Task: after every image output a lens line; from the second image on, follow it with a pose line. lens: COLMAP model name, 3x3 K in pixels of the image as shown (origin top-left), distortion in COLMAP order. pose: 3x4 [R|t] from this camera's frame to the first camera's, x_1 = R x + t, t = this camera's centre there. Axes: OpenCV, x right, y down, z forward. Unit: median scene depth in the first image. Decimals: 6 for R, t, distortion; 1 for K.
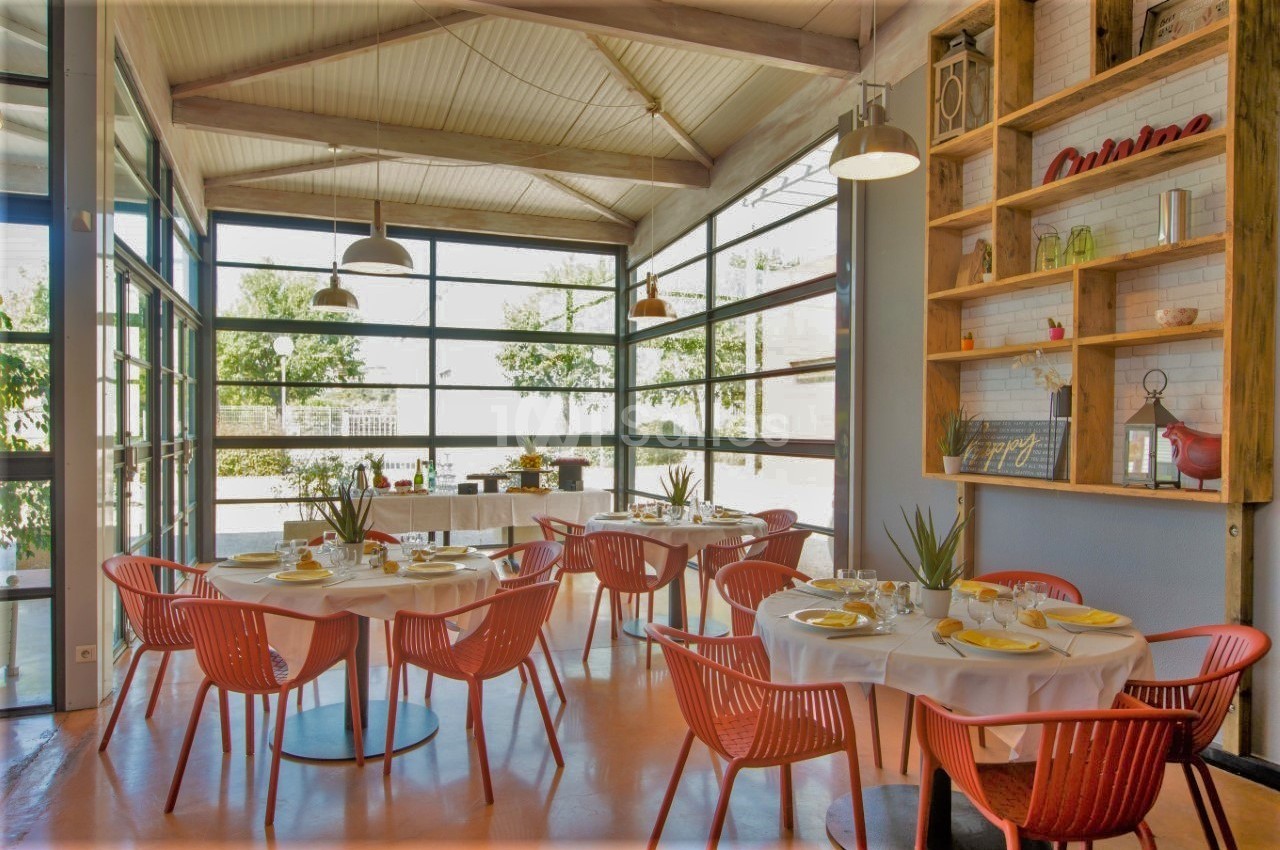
lens RADIAL K [[813.4, 0, 639.1], [0, 813.4, 435.7], [0, 0, 1]] dist [-0.009060, -0.001771]
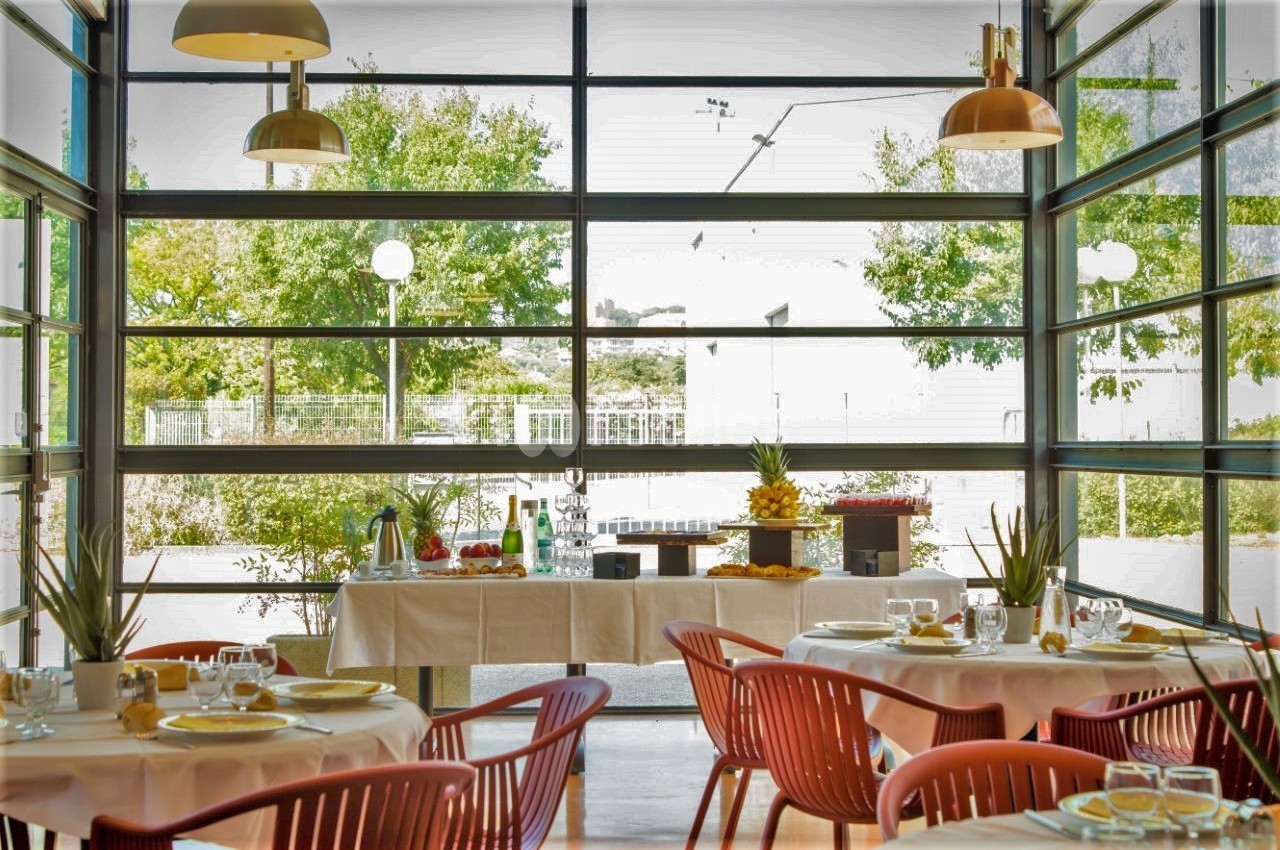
lens RADIAL K [[1925.7, 0, 640.3], [0, 1925.7, 421.5], [0, 0, 1]] dist [0.025569, 0.000000]
pose [[0.950749, -0.009131, -0.309827, 0.104181], [0.002942, 0.999787, -0.020434, 0.009670], [0.309948, 0.018516, 0.950573, 0.038849]]
